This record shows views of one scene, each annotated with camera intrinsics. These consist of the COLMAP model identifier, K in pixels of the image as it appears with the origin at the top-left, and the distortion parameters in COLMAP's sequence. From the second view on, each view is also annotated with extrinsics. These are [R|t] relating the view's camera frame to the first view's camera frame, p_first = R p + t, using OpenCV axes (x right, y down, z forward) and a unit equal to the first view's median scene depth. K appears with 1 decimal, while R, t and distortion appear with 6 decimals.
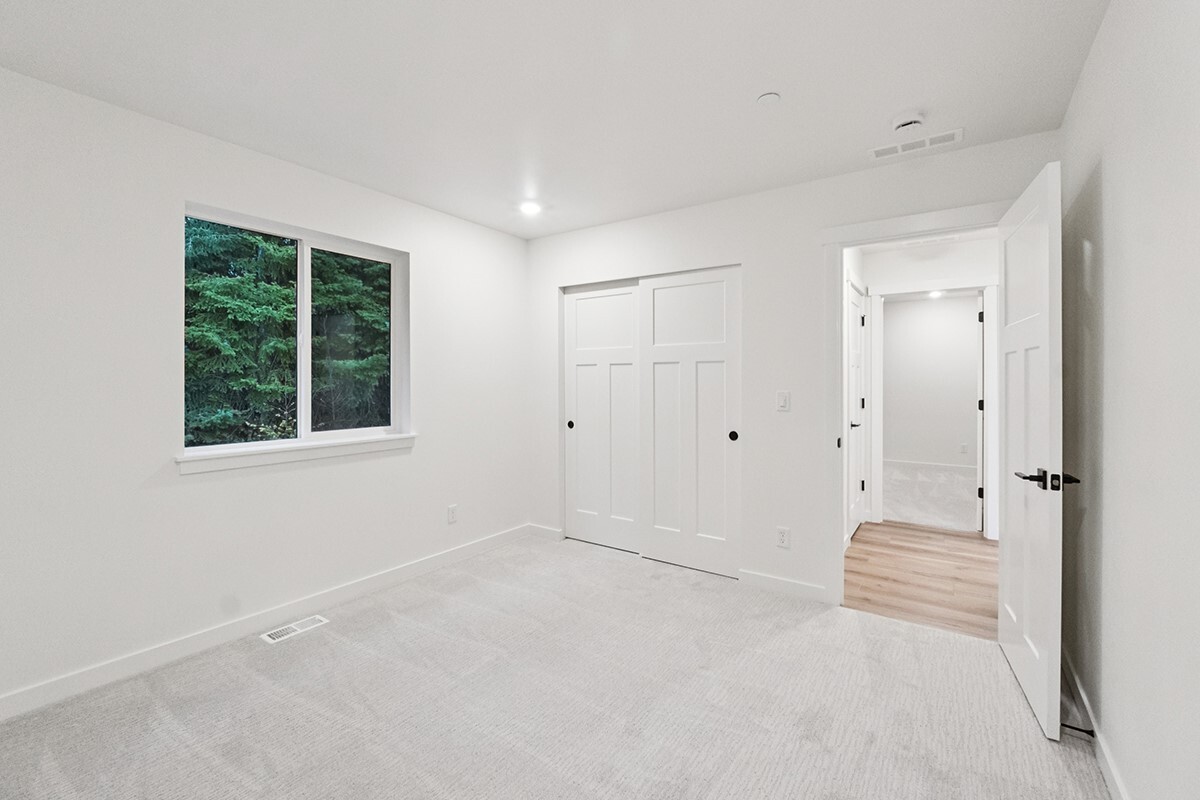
lens RADIAL K [[511.6, 0, 567.5], [0, 511.6, 384.3], [0, 0, 1]] dist [-0.001158, -0.000126]
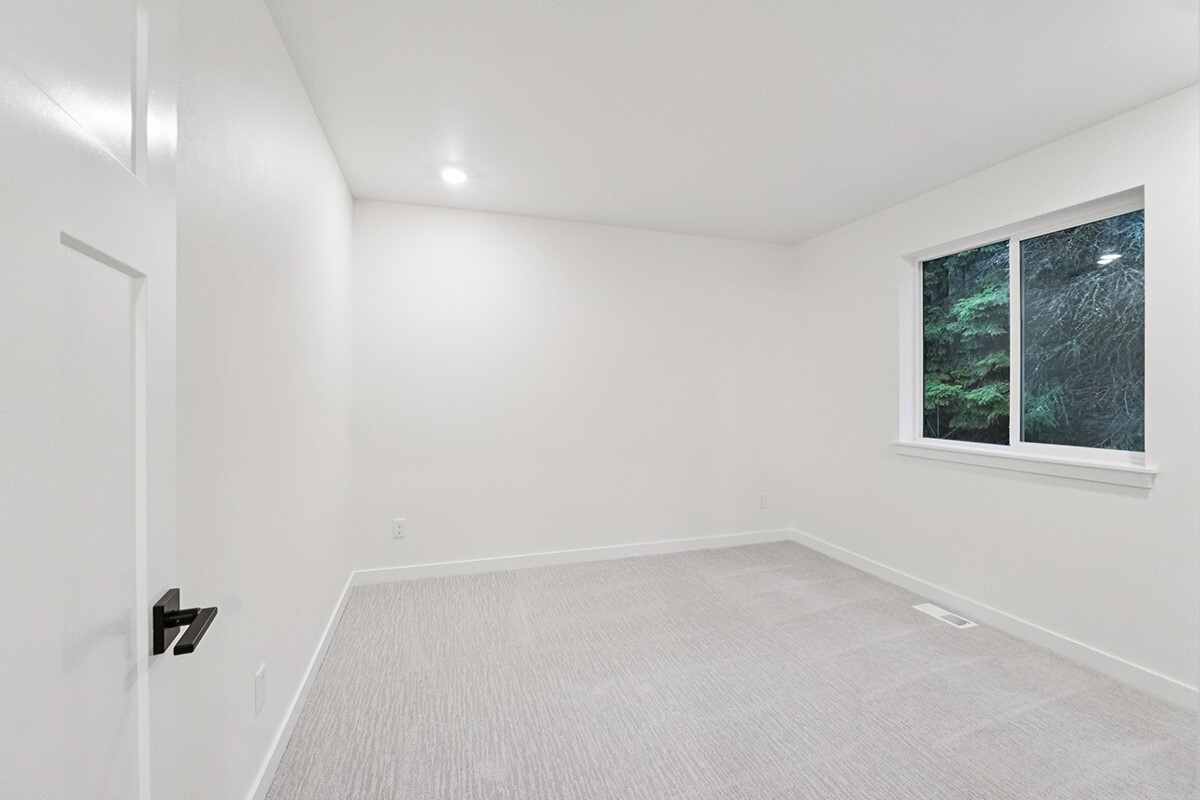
lens RADIAL K [[530.2, 0, 601.9], [0, 530.2, 392.5], [0, 0, 1]] dist [-0.000358, 0.000120]
pose [[-0.587561, 0.004637, -0.809167, 0.844720], [0.000589, 0.999986, 0.005302, -0.000474], [0.809180, 0.002638, -0.587555, 1.132694]]
